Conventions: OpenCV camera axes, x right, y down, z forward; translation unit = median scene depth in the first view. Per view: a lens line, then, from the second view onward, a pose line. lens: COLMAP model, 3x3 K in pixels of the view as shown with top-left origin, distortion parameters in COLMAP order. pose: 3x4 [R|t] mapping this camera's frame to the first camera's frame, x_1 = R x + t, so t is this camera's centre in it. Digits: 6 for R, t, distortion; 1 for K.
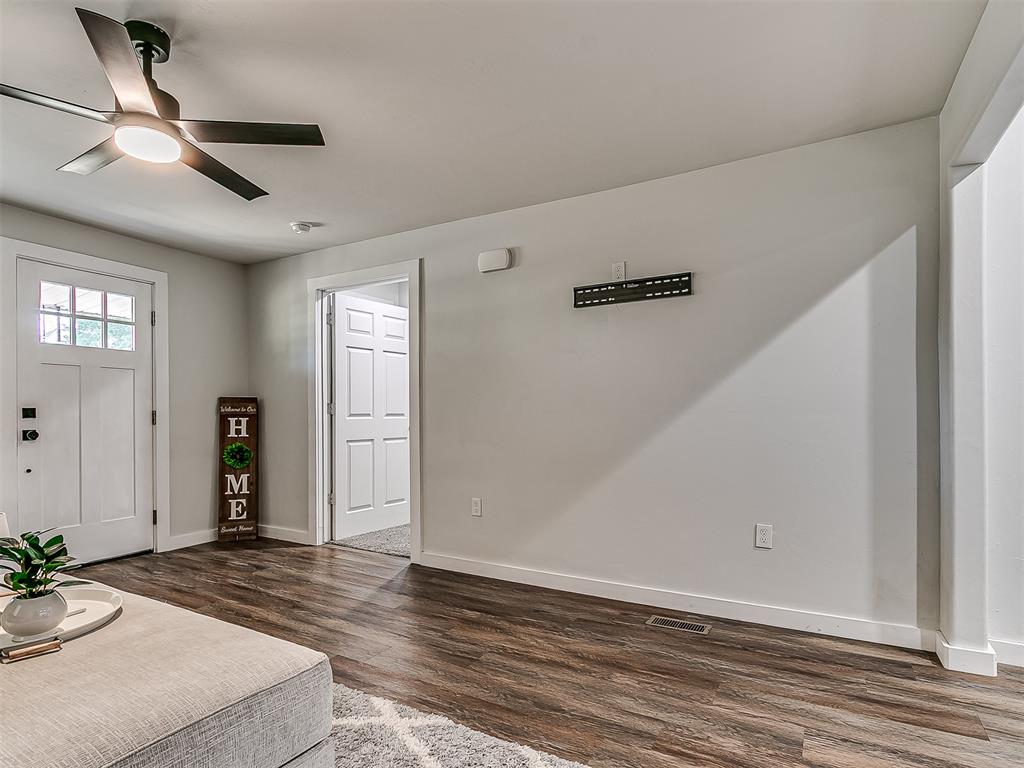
lens RADIAL K [[528.8, 0, 509.8], [0, 528.8, 411.8], [0, 0, 1]] dist [-0.002698, -0.000038]
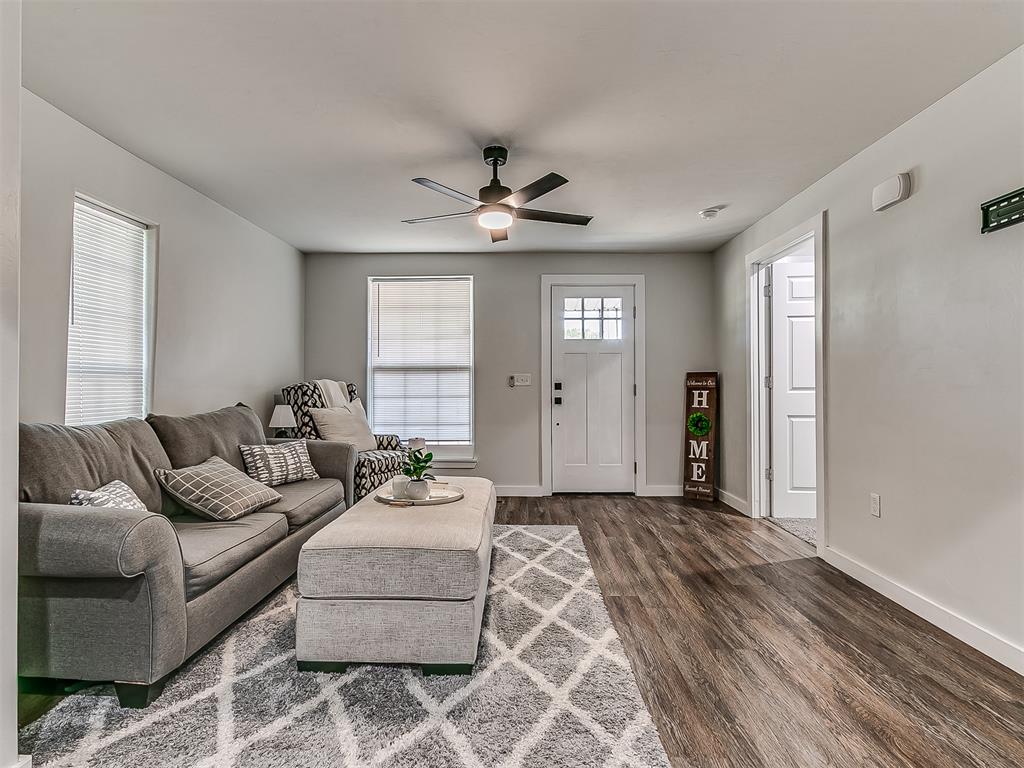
lens RADIAL K [[538.8, 0, 512.0], [0, 538.8, 384.0], [0, 0, 1]] dist [-0.002407, 0.000873]
pose [[0.492113, -0.001137, -0.870531, 0.299088], [0.002406, 0.999997, 0.000054, -0.003699], [0.870528, -0.002121, 0.492114, 0.093507]]
